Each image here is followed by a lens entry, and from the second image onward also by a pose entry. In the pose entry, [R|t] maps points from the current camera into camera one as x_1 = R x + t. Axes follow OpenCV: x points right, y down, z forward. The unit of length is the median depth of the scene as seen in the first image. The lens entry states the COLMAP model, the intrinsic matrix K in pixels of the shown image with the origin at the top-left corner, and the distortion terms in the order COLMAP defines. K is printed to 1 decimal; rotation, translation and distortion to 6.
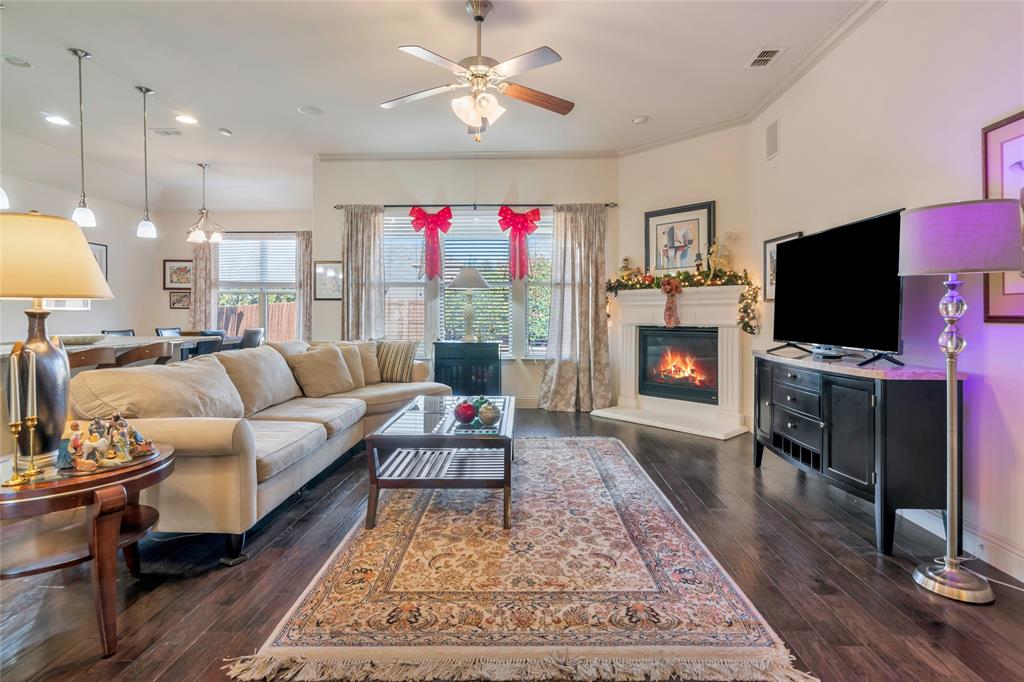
lens RADIAL K [[505.3, 0, 512.8], [0, 505.3, 309.4], [0, 0, 1]] dist [-0.000825, -0.000541]
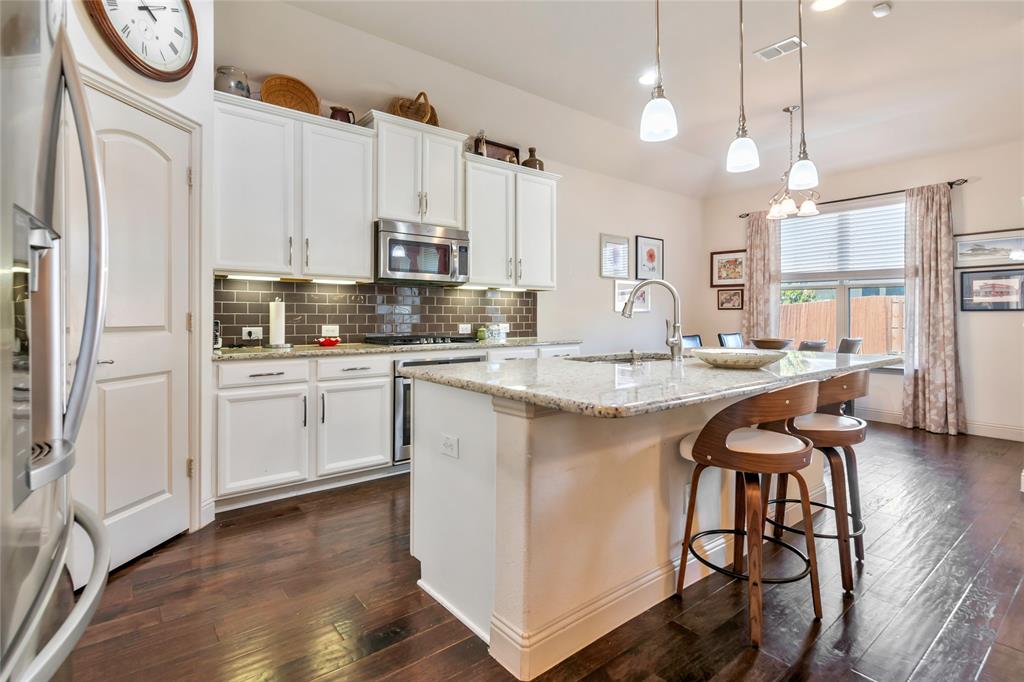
lens RADIAL K [[505.3, 0, 512.8], [0, 505.3, 309.4], [0, 0, 1]] dist [-0.000825, -0.000541]
pose [[0.651699, -0.005483, -0.758458, -0.418054], [0.004160, 0.999985, -0.003654, 0.000056], [0.758466, -0.000774, 0.651712, 0.297159]]
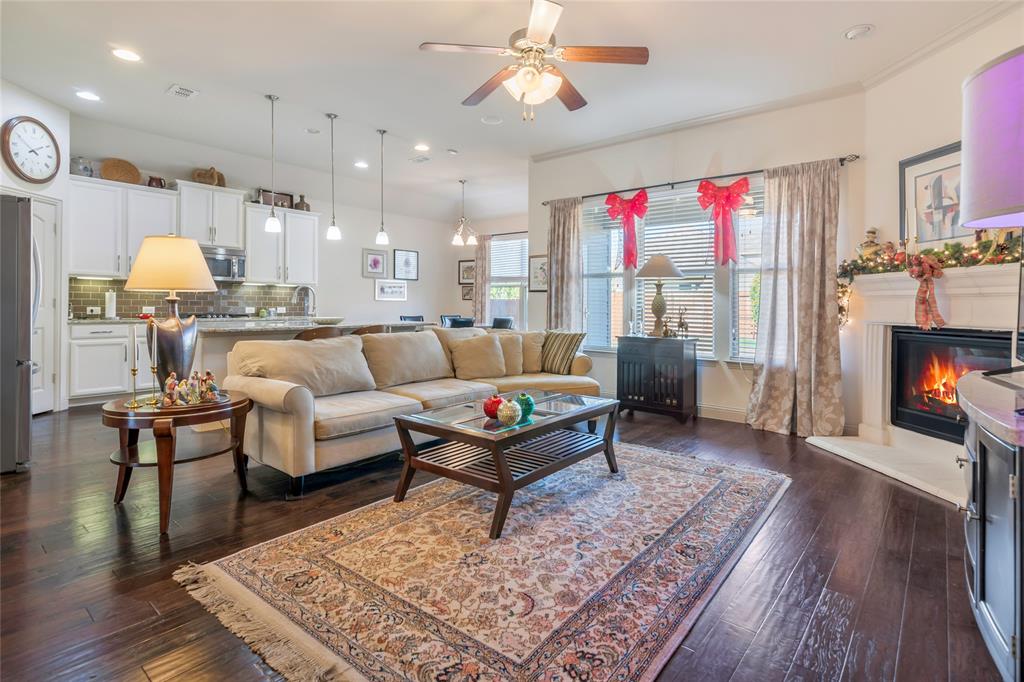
lens RADIAL K [[507.3, 0, 513.0], [0, 507.3, 296.8], [0, 0, 1]] dist [0.000330, -0.000191]
pose [[0.791694, -0.001135, -0.610917, 0.290754], [-0.005156, 0.999950, -0.008539, 0.001640], [0.610896, 0.009910, 0.791649, 0.144615]]
